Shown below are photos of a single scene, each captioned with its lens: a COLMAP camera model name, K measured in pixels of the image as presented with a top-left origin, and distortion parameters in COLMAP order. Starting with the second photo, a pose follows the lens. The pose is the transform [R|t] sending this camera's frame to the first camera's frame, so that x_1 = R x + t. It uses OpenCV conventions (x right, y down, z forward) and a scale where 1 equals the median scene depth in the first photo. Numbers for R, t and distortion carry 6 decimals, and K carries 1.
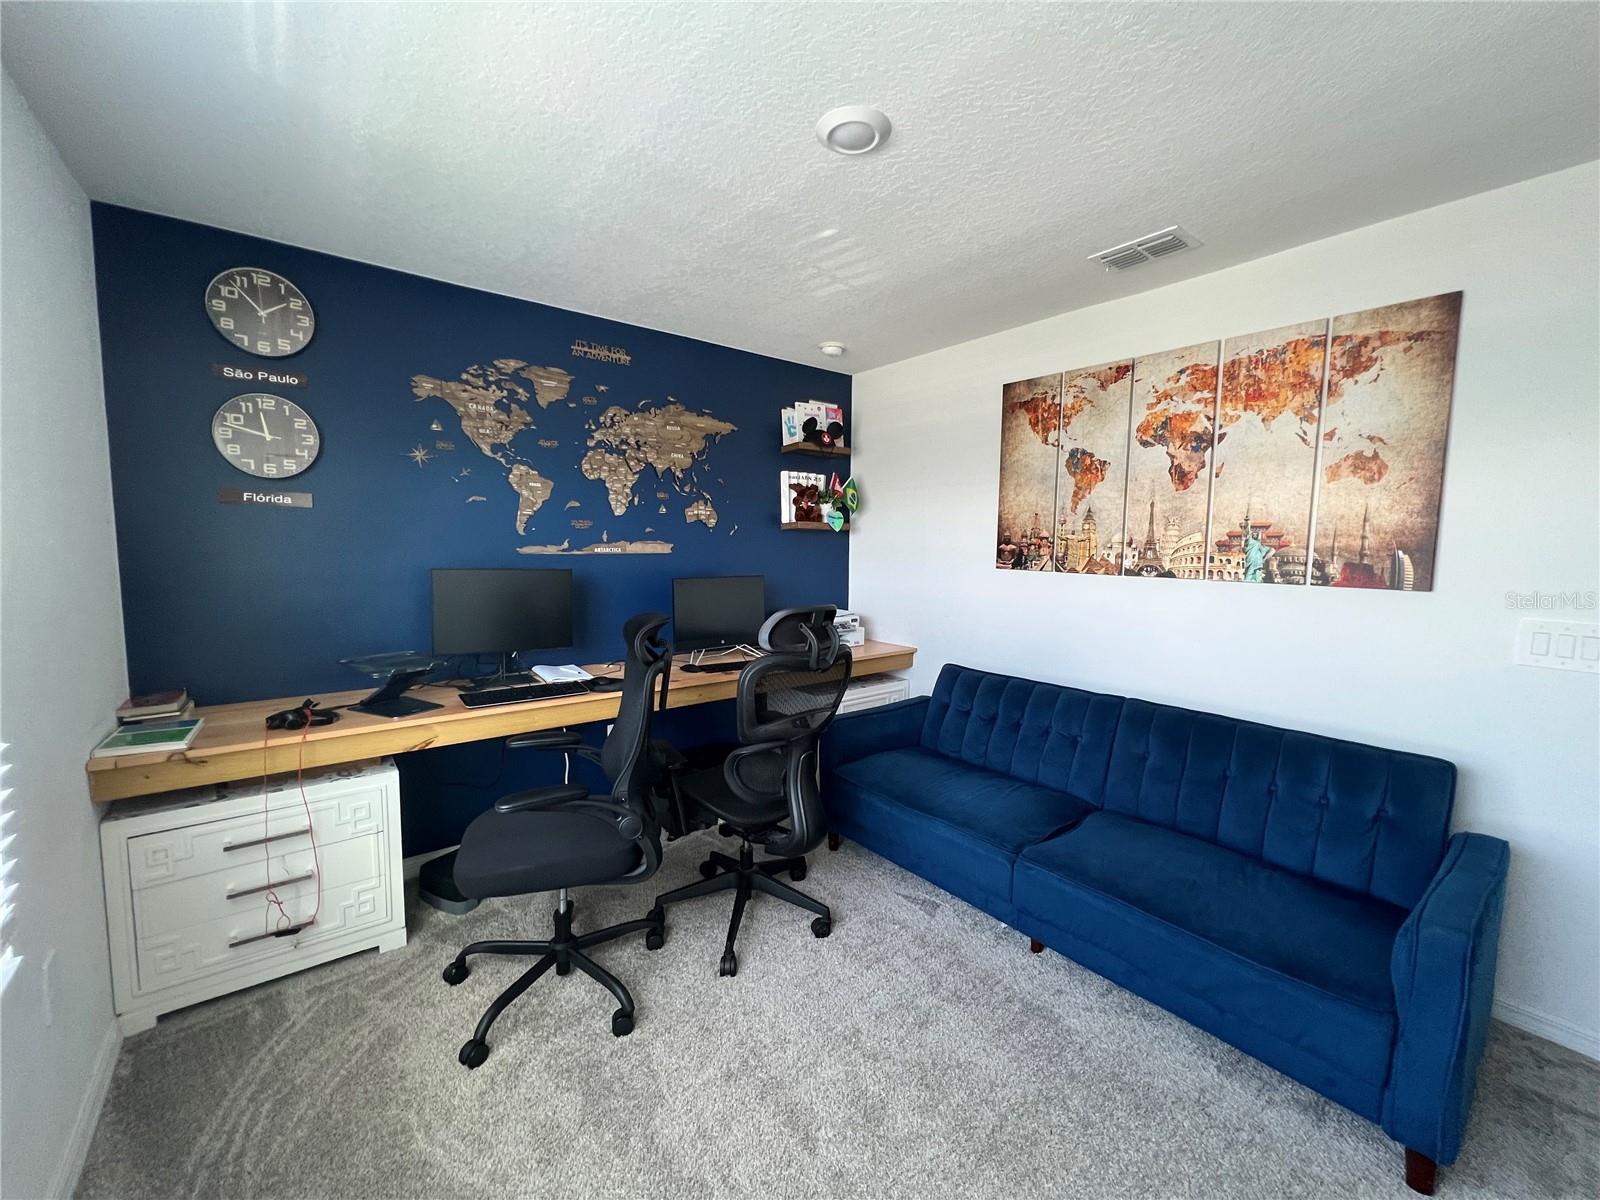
lens RADIAL K [[637.8, 0, 798.8], [0, 637.8, 597.7], [0, 0, 1]] dist [-0.003395, 0.000498]
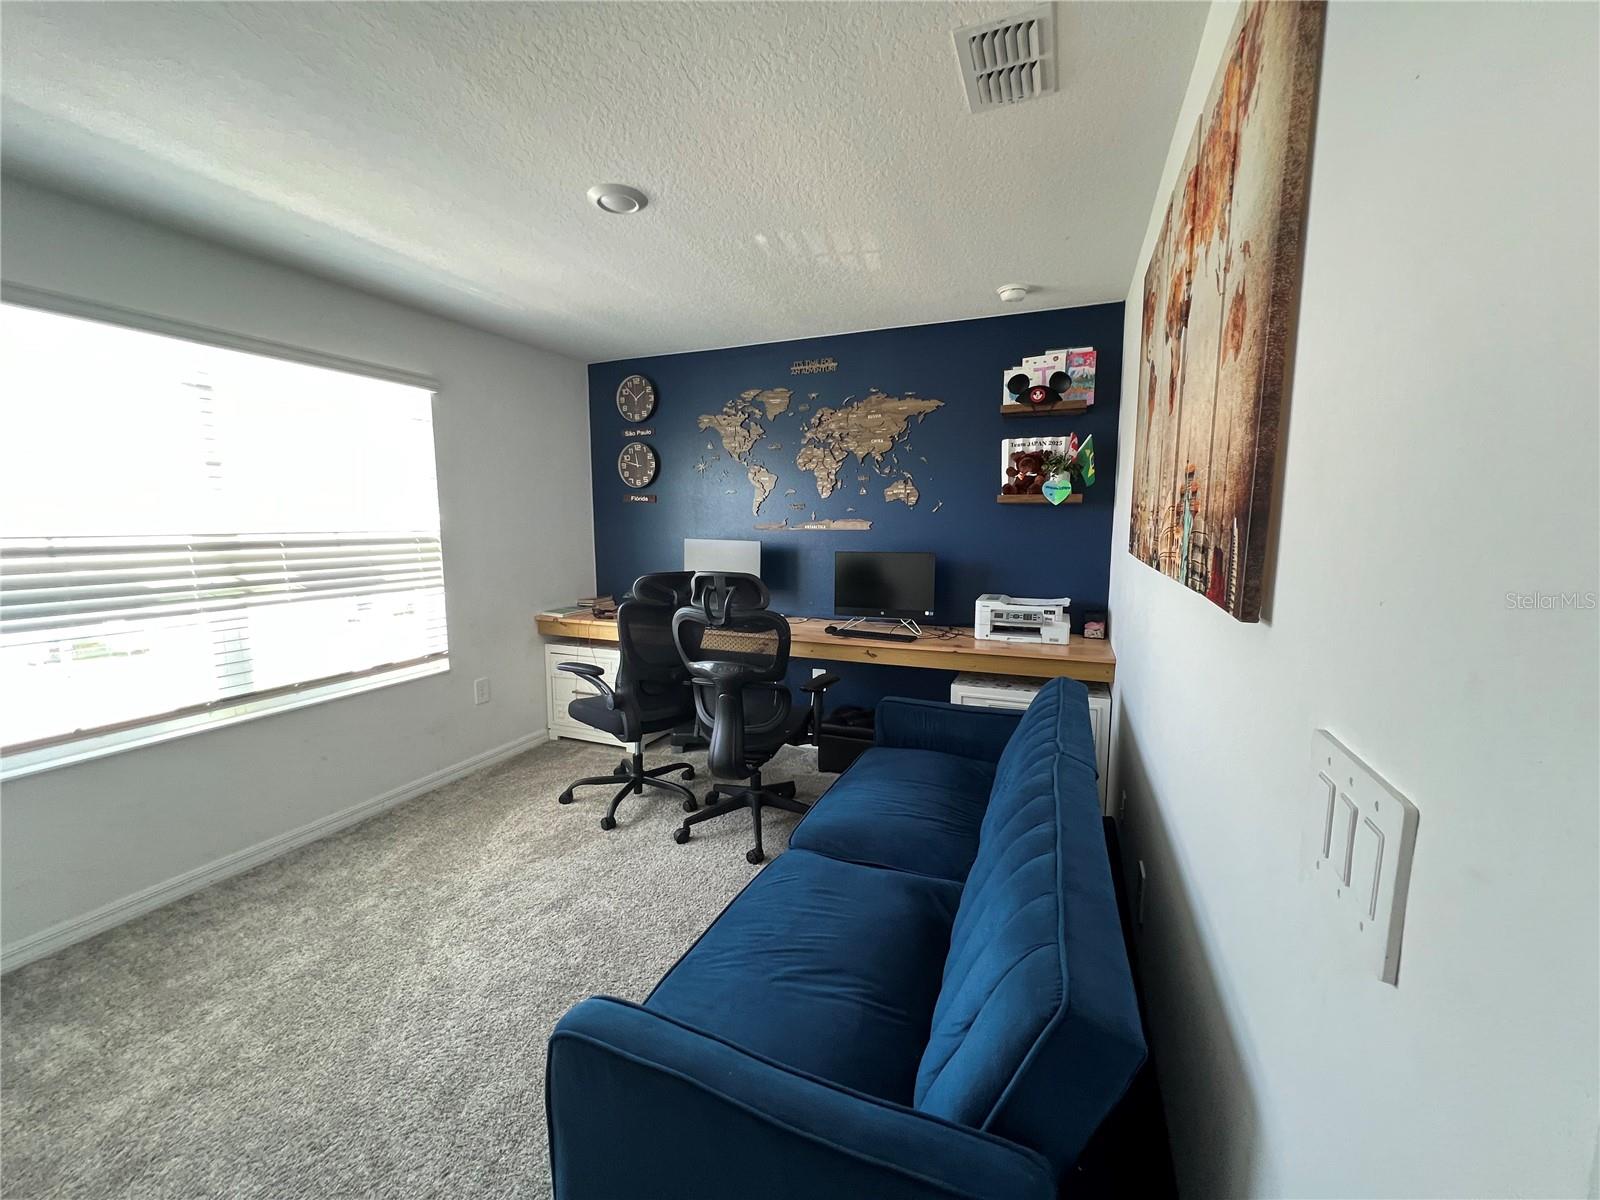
lens RADIAL K [[637.8, 0, 798.8], [0, 637.8, 597.7], [0, 0, 1]] dist [-0.003395, 0.000498]
pose [[0.486944, 0.094251, -0.868333, 0.763947], [-0.068741, 0.995213, 0.069474, -0.021772], [0.870724, 0.025860, 0.491092, 0.367803]]
